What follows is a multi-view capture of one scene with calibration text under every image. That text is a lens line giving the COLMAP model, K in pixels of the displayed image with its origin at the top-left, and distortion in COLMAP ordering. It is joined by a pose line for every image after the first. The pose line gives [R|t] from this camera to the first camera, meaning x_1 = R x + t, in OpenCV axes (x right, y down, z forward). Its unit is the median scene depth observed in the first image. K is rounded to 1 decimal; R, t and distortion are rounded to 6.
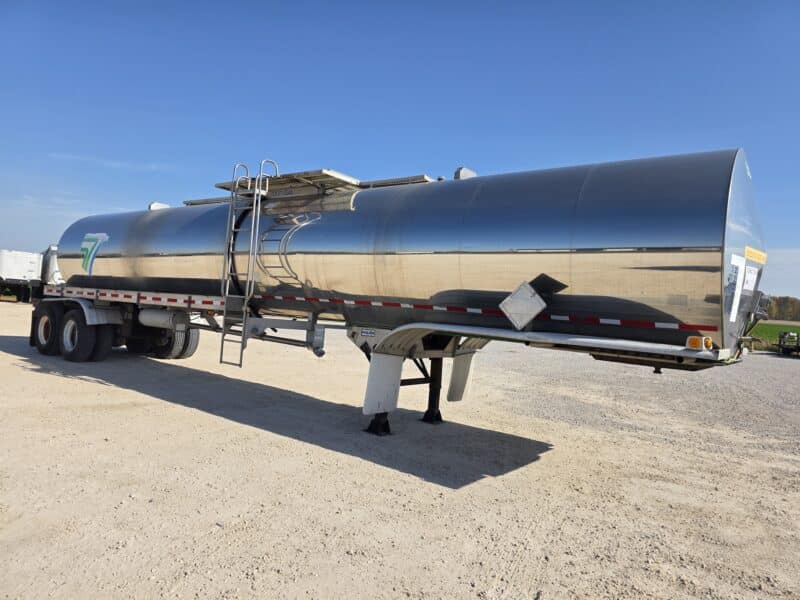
lens RADIAL K [[527.6, 0, 400.0], [0, 527.6, 300.0], [0, 0, 1]] dist [0.073181, -0.071229]
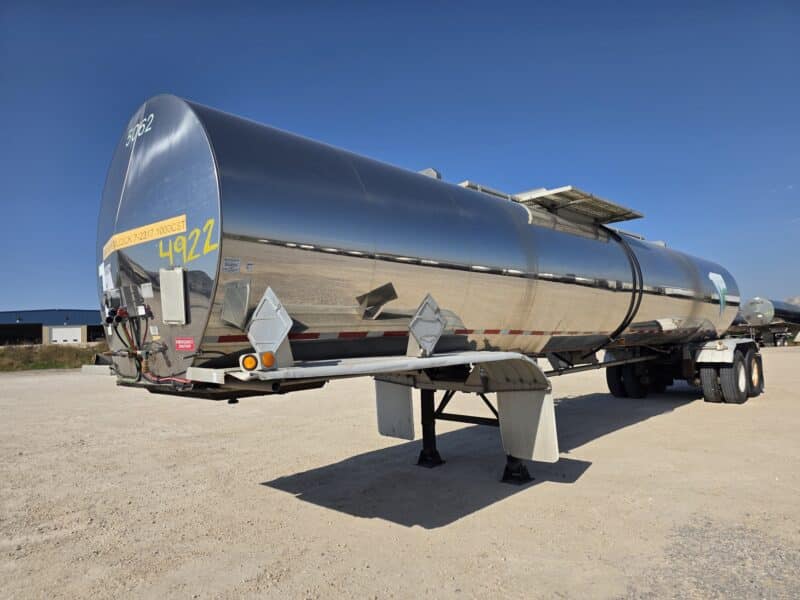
lens RADIAL K [[527.6, 0, 400.0], [0, 527.6, 300.0], [0, 0, 1]] dist [0.073181, -0.071229]
pose [[-0.109431, -0.136842, -0.984530, 0.873961], [0.041467, 0.988988, -0.142071, 0.077339], [0.993129, -0.056372, -0.102551, 0.953510]]
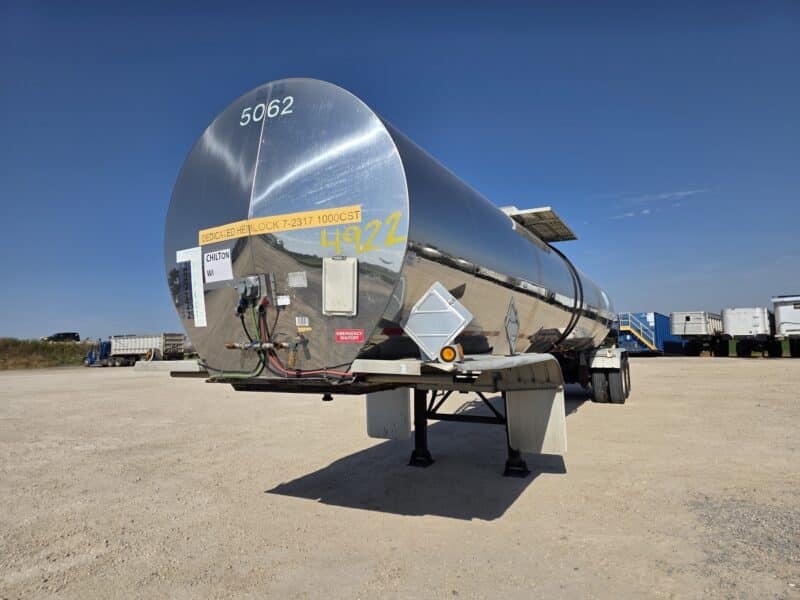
lens RADIAL K [[528.0, 0, 400.5], [0, 528.0, 291.7], [0, 0, 1]] dist [0.083277, -0.069865]
pose [[0.178976, -0.166352, -0.969688, 0.883998], [0.044031, 0.985969, -0.161019, 0.078997], [0.982868, -0.013877, 0.183790, 0.697643]]
